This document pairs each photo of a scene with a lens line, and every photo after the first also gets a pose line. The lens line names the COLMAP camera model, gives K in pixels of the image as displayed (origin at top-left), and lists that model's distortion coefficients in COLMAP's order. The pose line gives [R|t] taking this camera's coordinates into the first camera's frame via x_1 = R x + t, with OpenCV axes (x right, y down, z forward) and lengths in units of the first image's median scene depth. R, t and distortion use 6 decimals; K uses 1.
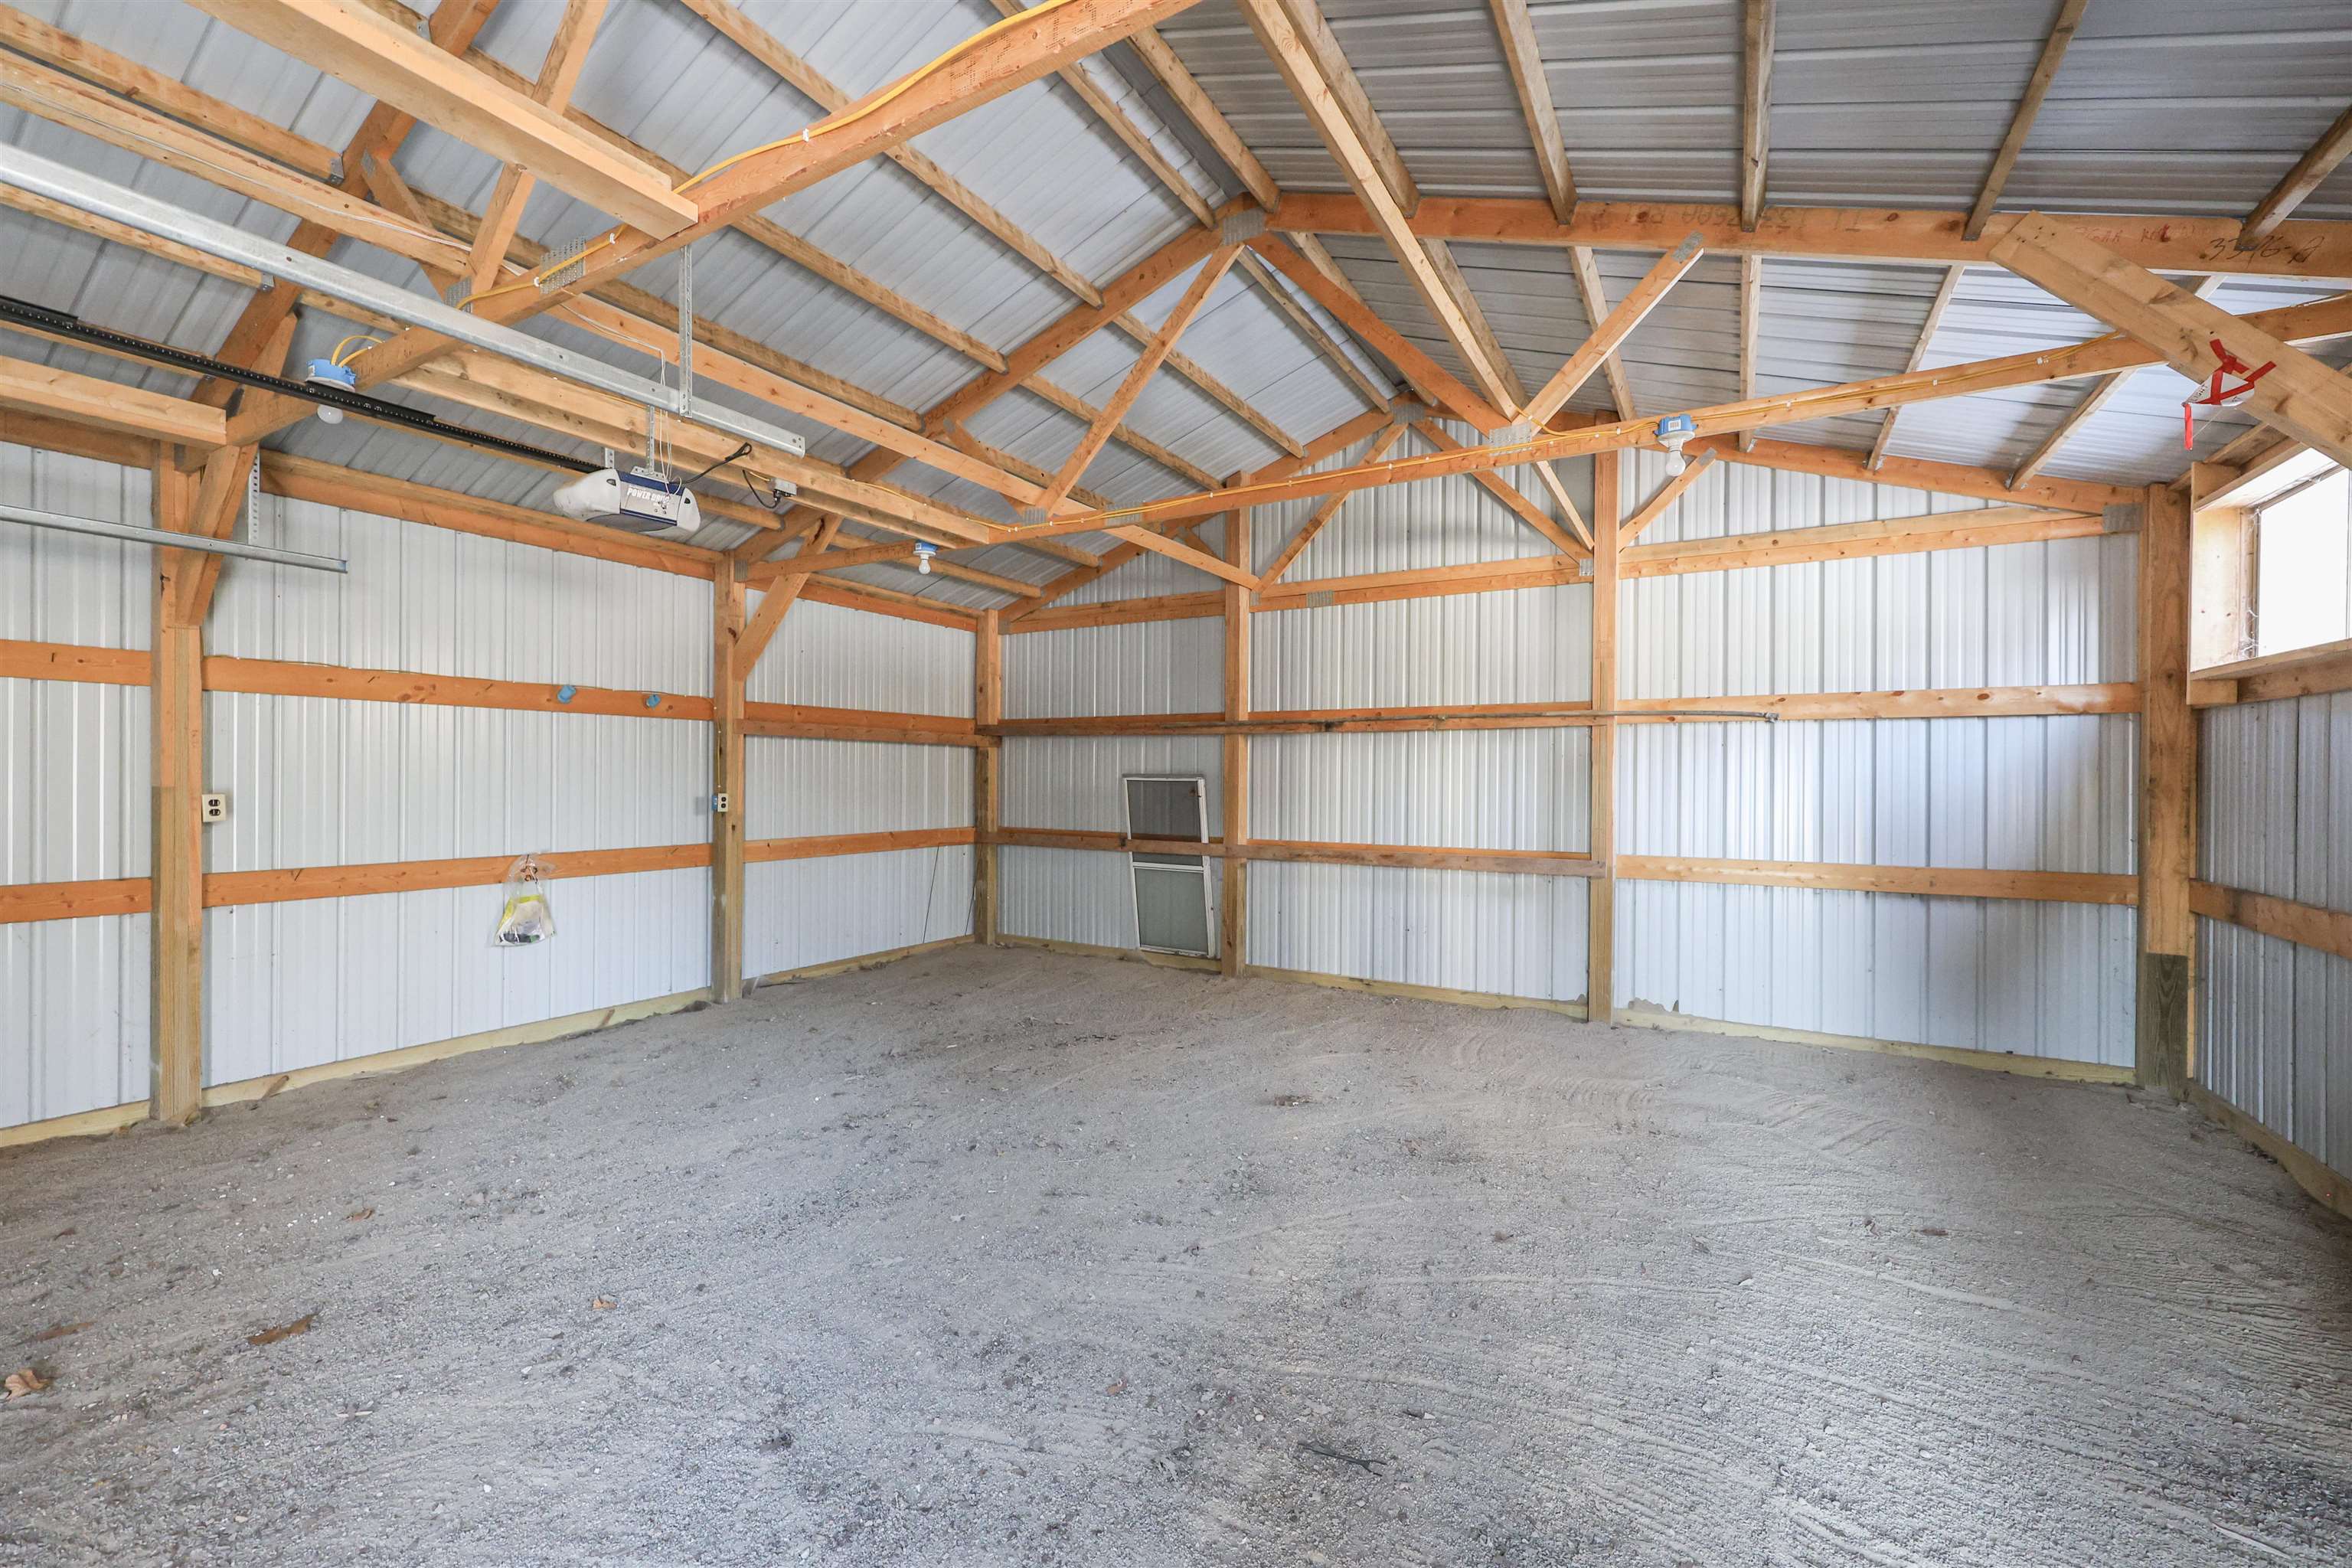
lens RADIAL K [[954.7, 0, 1183.9], [0, 954.7, 780.9], [0, 0, 1]] dist [-0.000089, 0.000327]
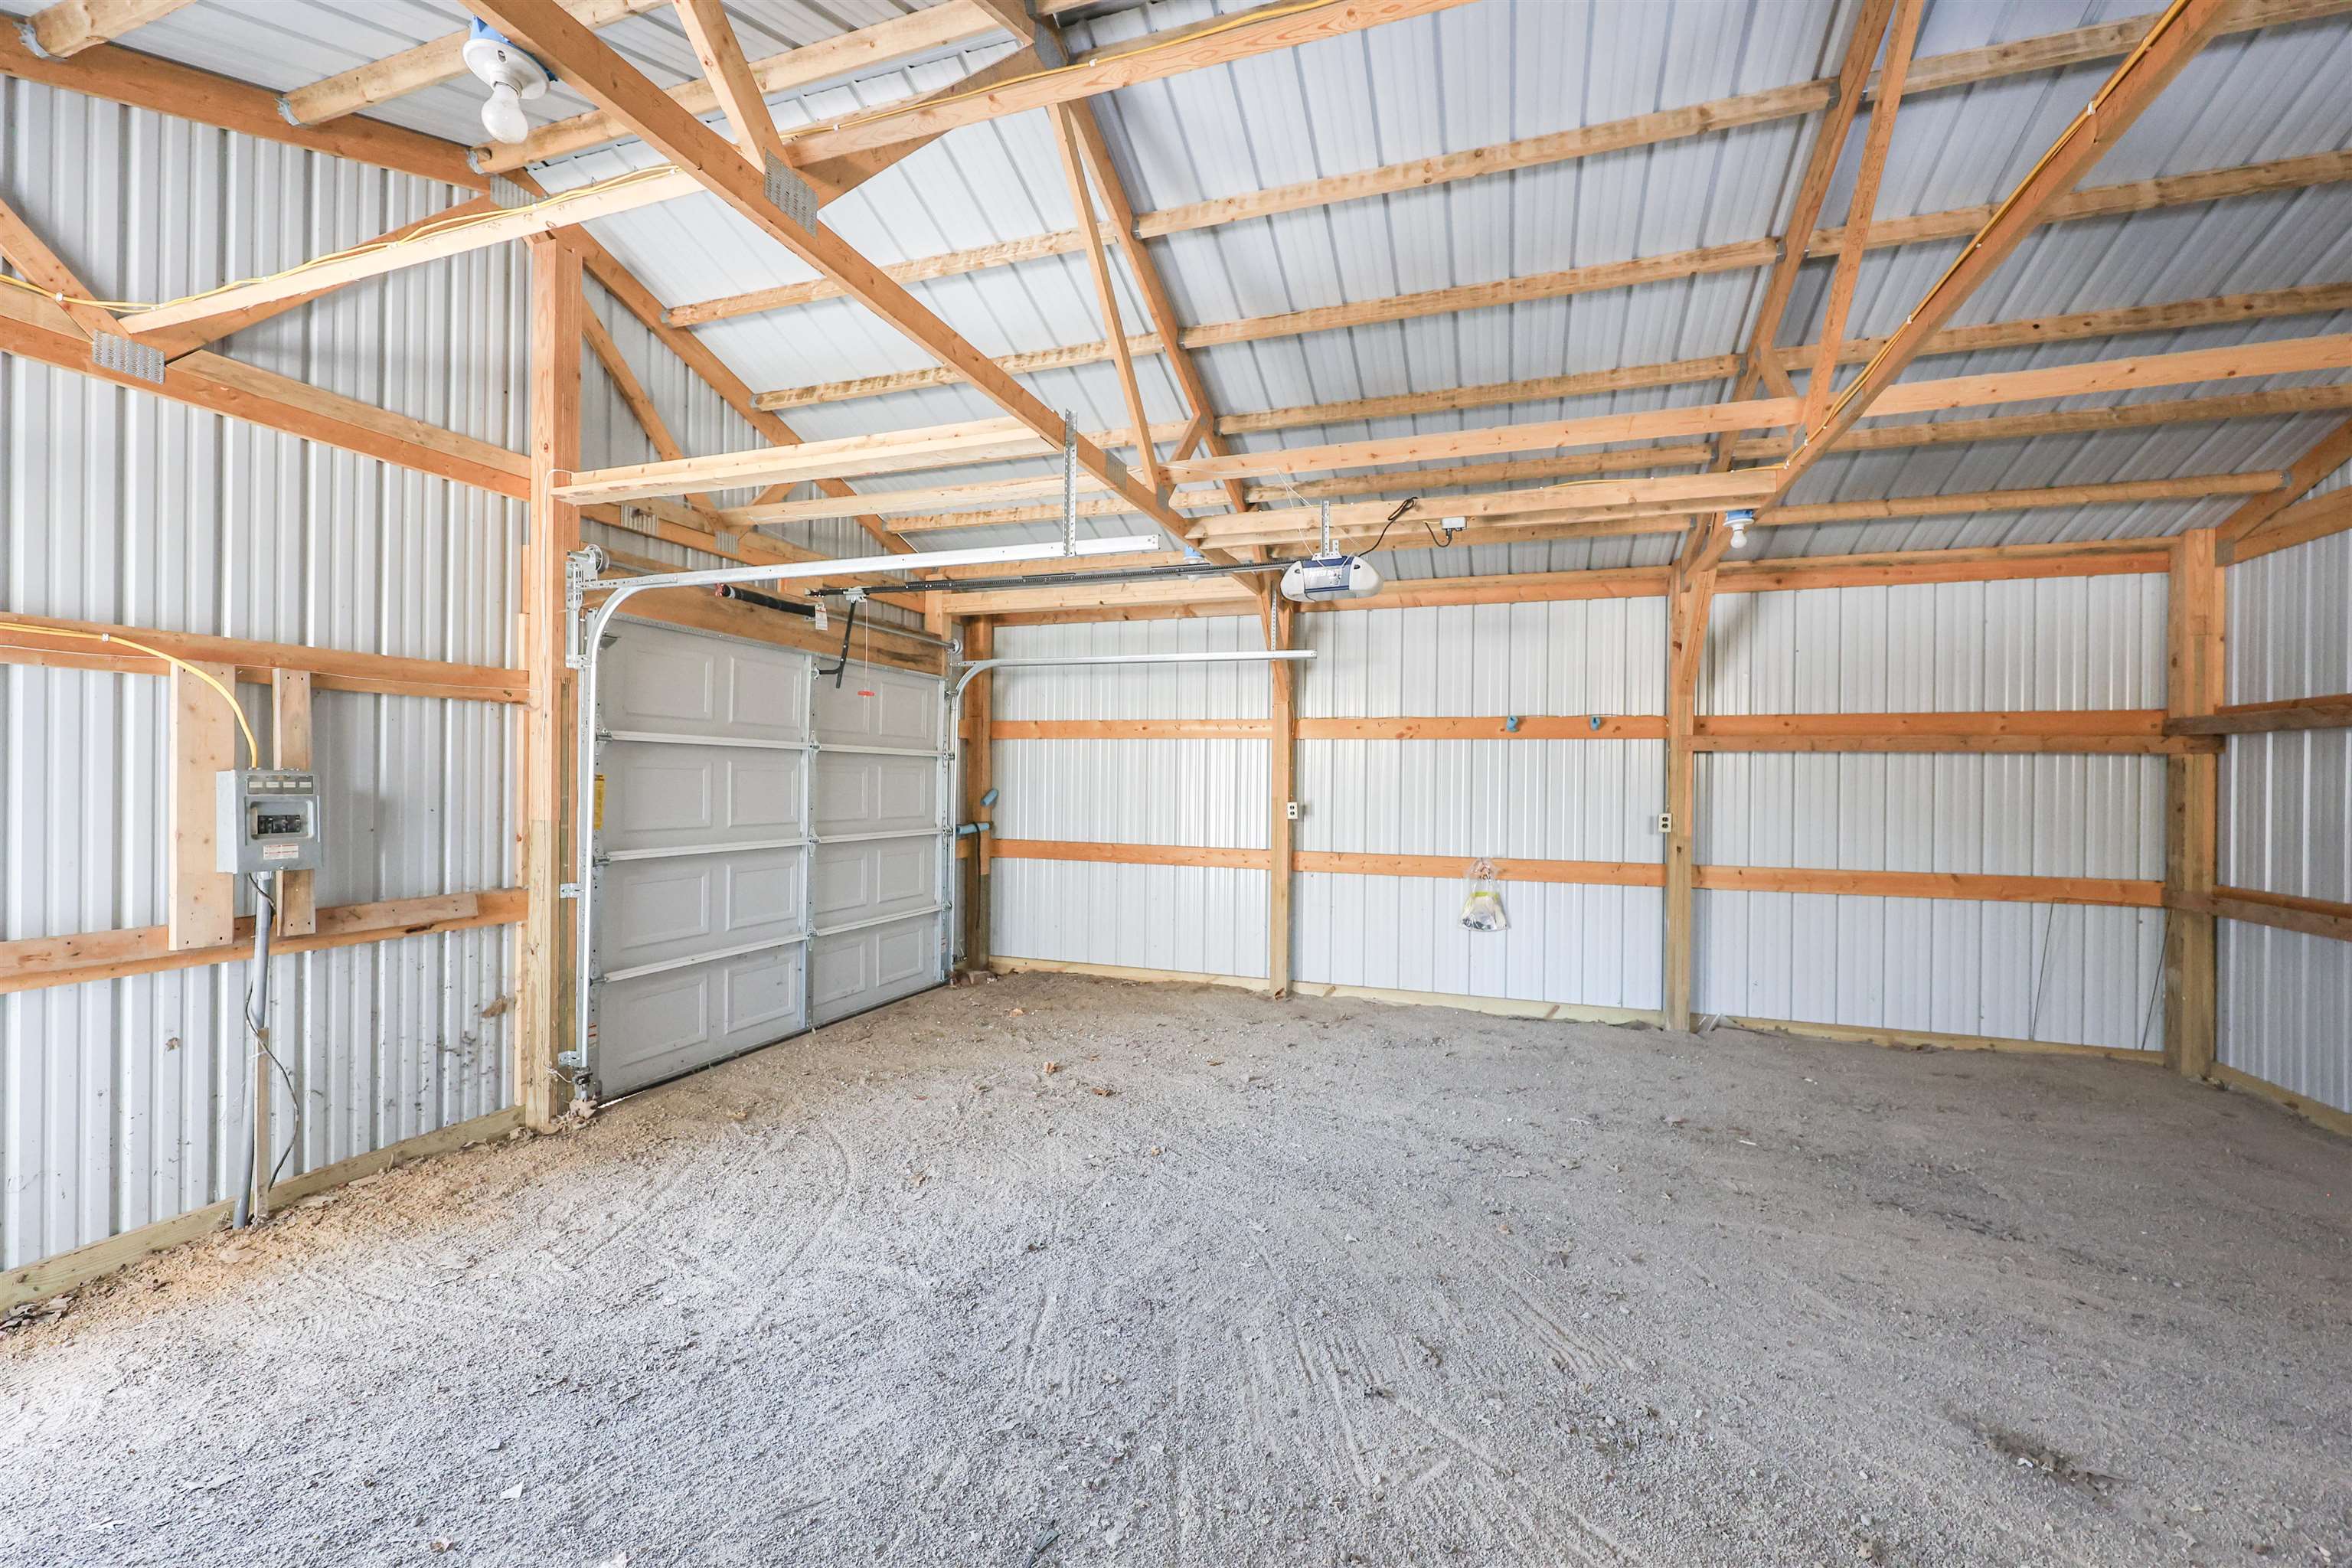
lens RADIAL K [[954.7, 0, 1184.0], [0, 954.7, 780.4], [0, 0, 1]] dist [-0.000089, 0.000327]
pose [[0.185625, -0.004873, -0.982609, 0.436758], [-0.015040, 0.999856, -0.007799, -0.006322], [0.982506, 0.016226, 0.185525, 0.390212]]
